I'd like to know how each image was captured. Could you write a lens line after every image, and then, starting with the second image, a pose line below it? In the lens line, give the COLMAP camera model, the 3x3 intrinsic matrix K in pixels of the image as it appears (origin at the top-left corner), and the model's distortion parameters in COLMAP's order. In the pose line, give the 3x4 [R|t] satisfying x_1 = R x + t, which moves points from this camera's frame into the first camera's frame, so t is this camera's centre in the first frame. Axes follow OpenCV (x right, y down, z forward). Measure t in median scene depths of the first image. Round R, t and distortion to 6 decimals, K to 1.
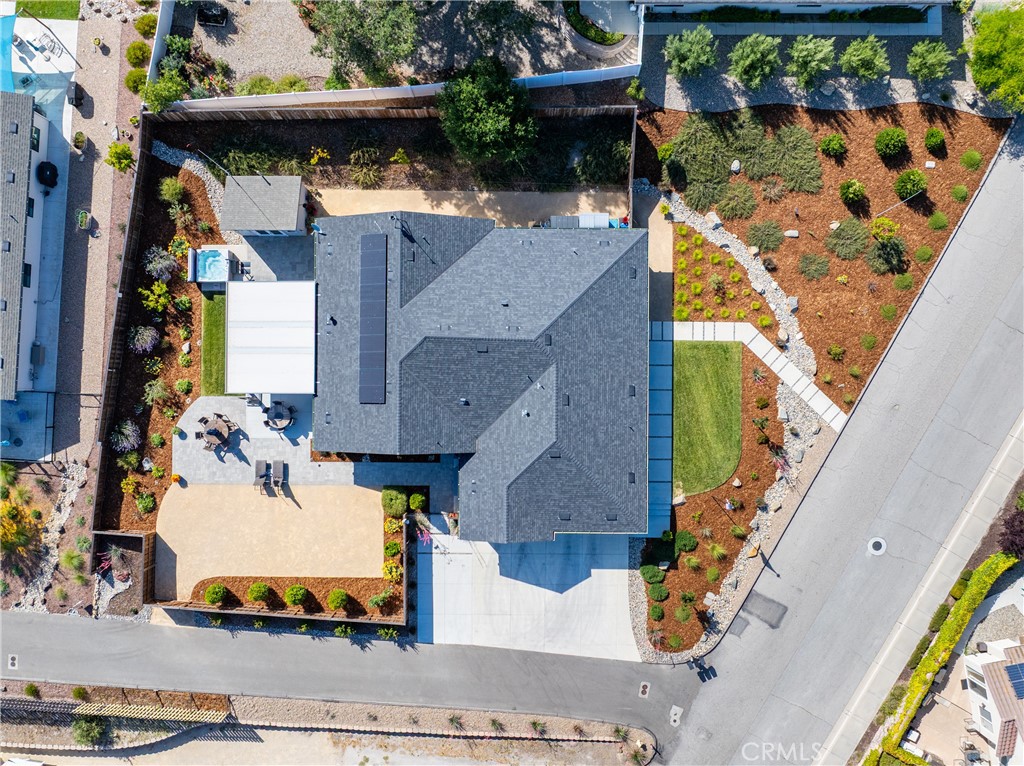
lens RADIAL K [[725.3, 0, 517.7], [0, 725.3, 381.1], [0, 0, 1]] dist [-0.036281, -0.003209]
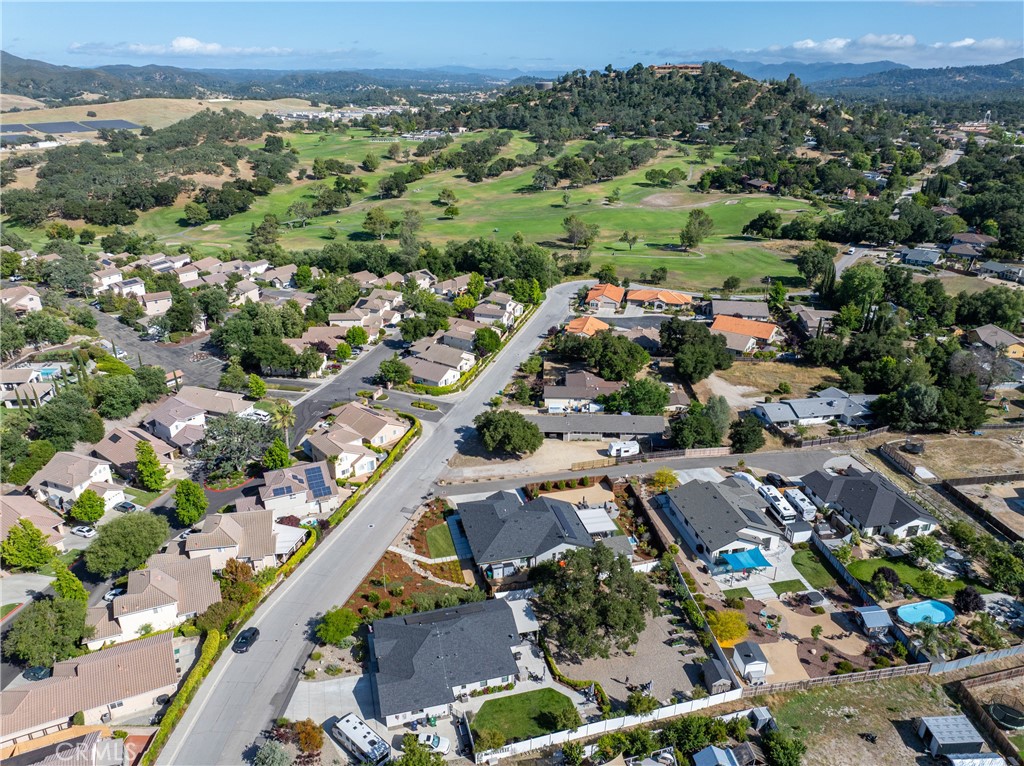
lens RADIAL K [[708.5, 0, 512.0], [0, 708.5, 383.0], [0, 0, 1]] dist [-0.031724, 0.000114]
pose [[-0.966553, 0.100964, -0.235758, 0.566034], [-0.256364, -0.354204, 0.899343, -2.219479], [0.007294, 0.929702, 0.368240, -0.548048]]
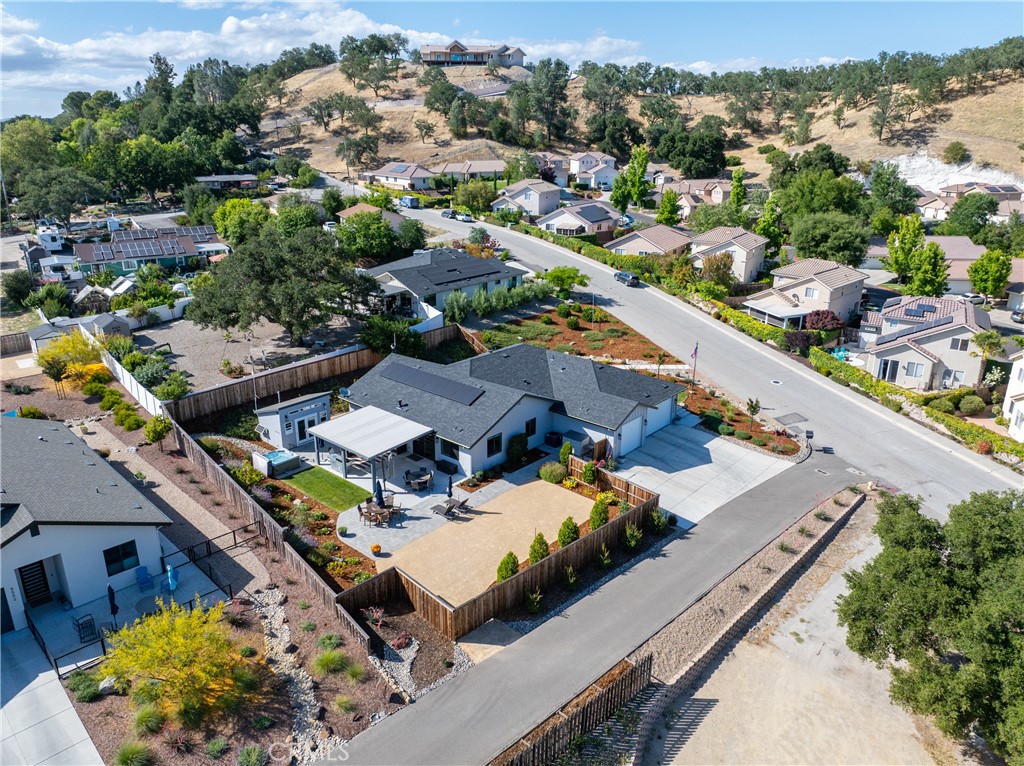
lens RADIAL K [[719.8, 0, 512.0], [0, 719.8, 383.0], [0, 0, 1]] dist [-0.034885, -0.000676]
pose [[0.651755, -0.244088, 0.718079, -0.918569], [0.757879, 0.245677, -0.604369, 0.712108], [-0.028896, 0.938117, 0.345111, 0.507539]]
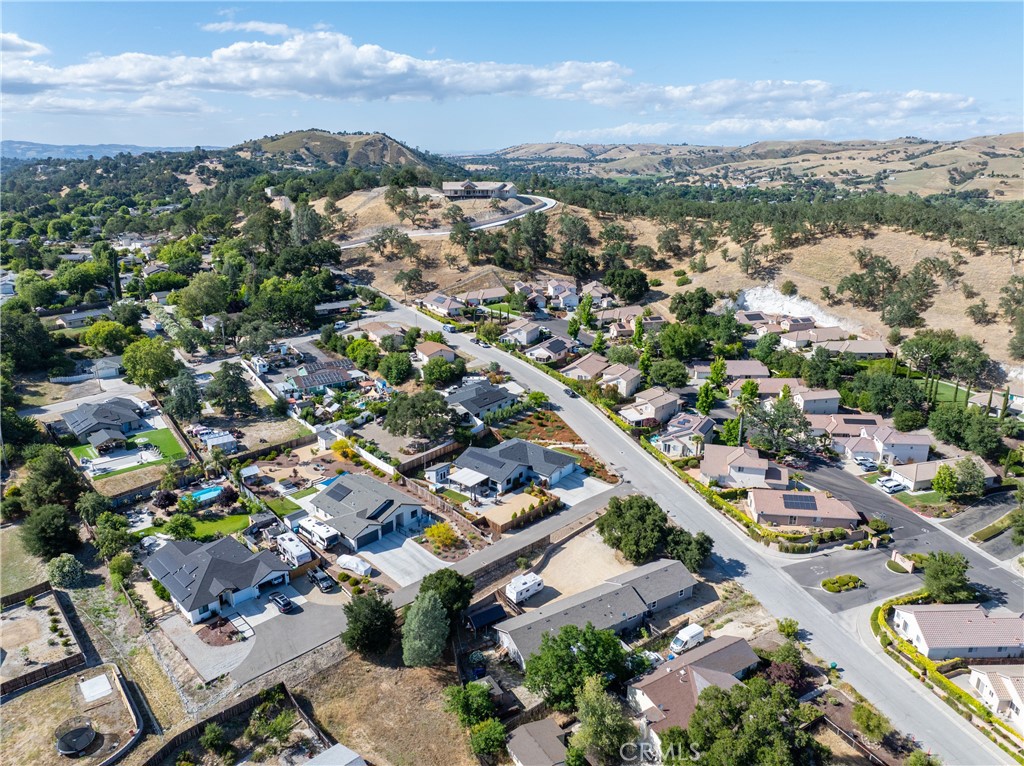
lens RADIAL K [[725.3, 0, 517.7], [0, 725.3, 381.1], [0, 0, 1]] dist [-0.036281, -0.003209]
pose [[0.639182, -0.228556, 0.734308, -2.428144], [0.768488, 0.226496, -0.598436, 1.926396], [-0.029542, 0.946817, 0.320415, -0.491623]]
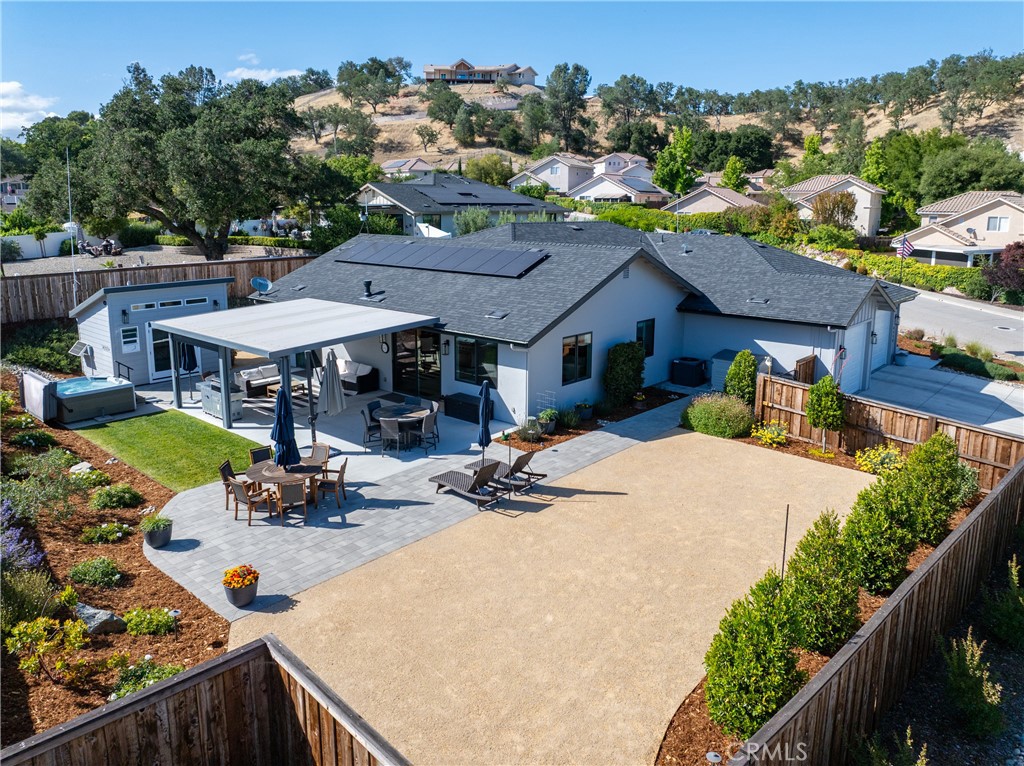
lens RADIAL K [[742.0, 0, 509.7], [0, 742.0, 340.6], [0, 0, 1]] dist [-0.035721, 0.001902]
pose [[0.655512, -0.132856, 0.743406, -0.582153], [0.754734, 0.149259, -0.638826, 0.348676], [-0.026088, 0.979832, 0.198112, 0.851885]]
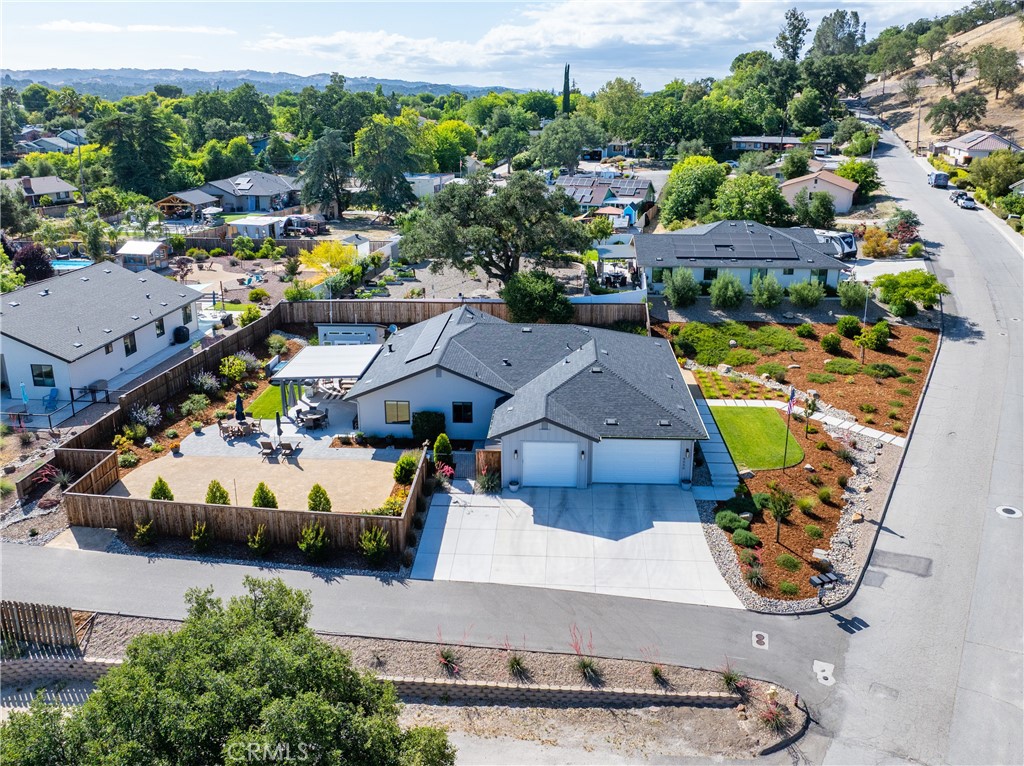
lens RADIAL K [[813.3, 0, 547.7], [0, 813.3, 383.1], [0, 0, 1]] dist [-0.041020, 0.000171]
pose [[0.999854, 0.012856, -0.011285, -0.001832], [-0.015123, 0.356078, -0.934334, 1.018912], [-0.007994, 0.934368, 0.356220, 0.555976]]
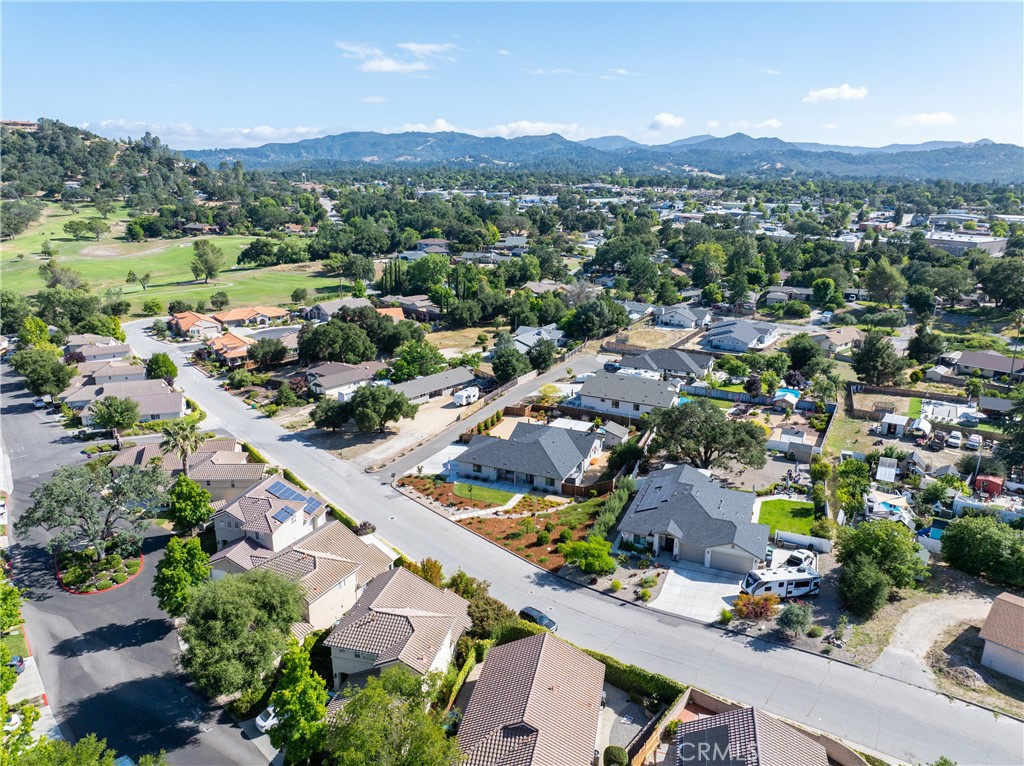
lens RADIAL K [[719.8, 0, 512.0], [0, 719.8, 383.0], [0, 0, 1]] dist [-0.034885, -0.000676]
pose [[-0.390287, 0.256784, -0.884159, 2.170918], [-0.920570, -0.093140, 0.379309, -0.884294], [0.015050, 0.961970, 0.272739, 0.024612]]
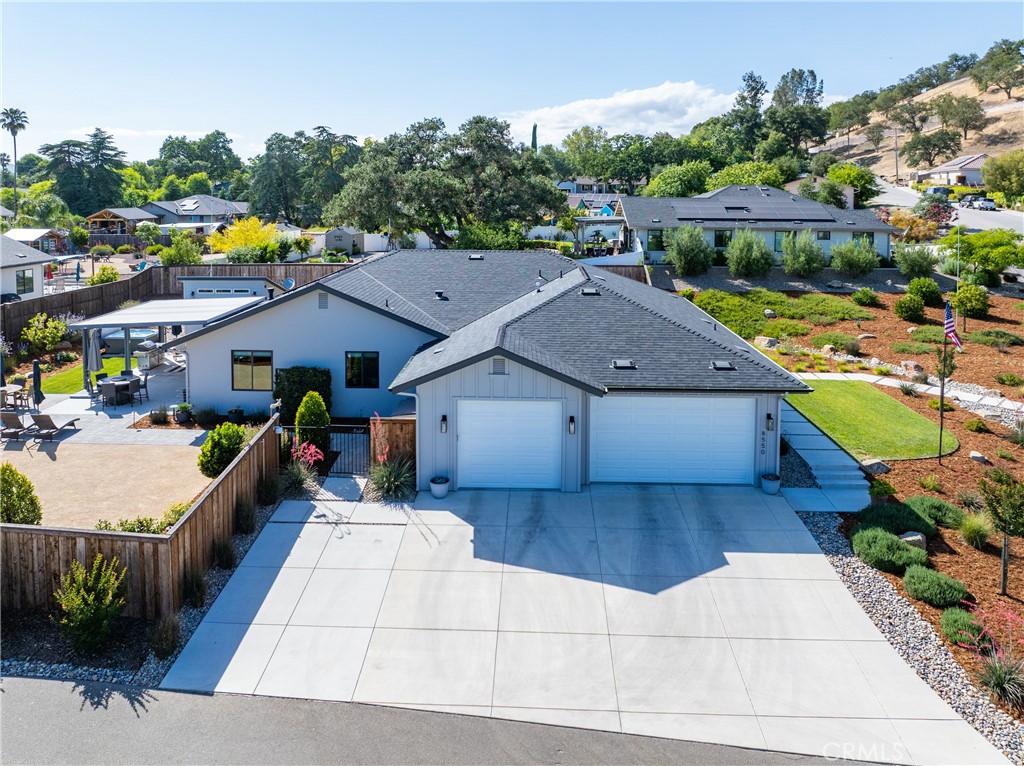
lens RADIAL K [[761.9, 0, 513.5], [0, 761.9, 296.2], [0, 0, 1]] dist [-0.028189, -0.003481]
pose [[0.999797, 0.005708, -0.019306, 0.002111], [-0.019971, 0.159919, -0.986928, 0.623428], [-0.002546, 0.987114, 0.160000, 0.810824]]
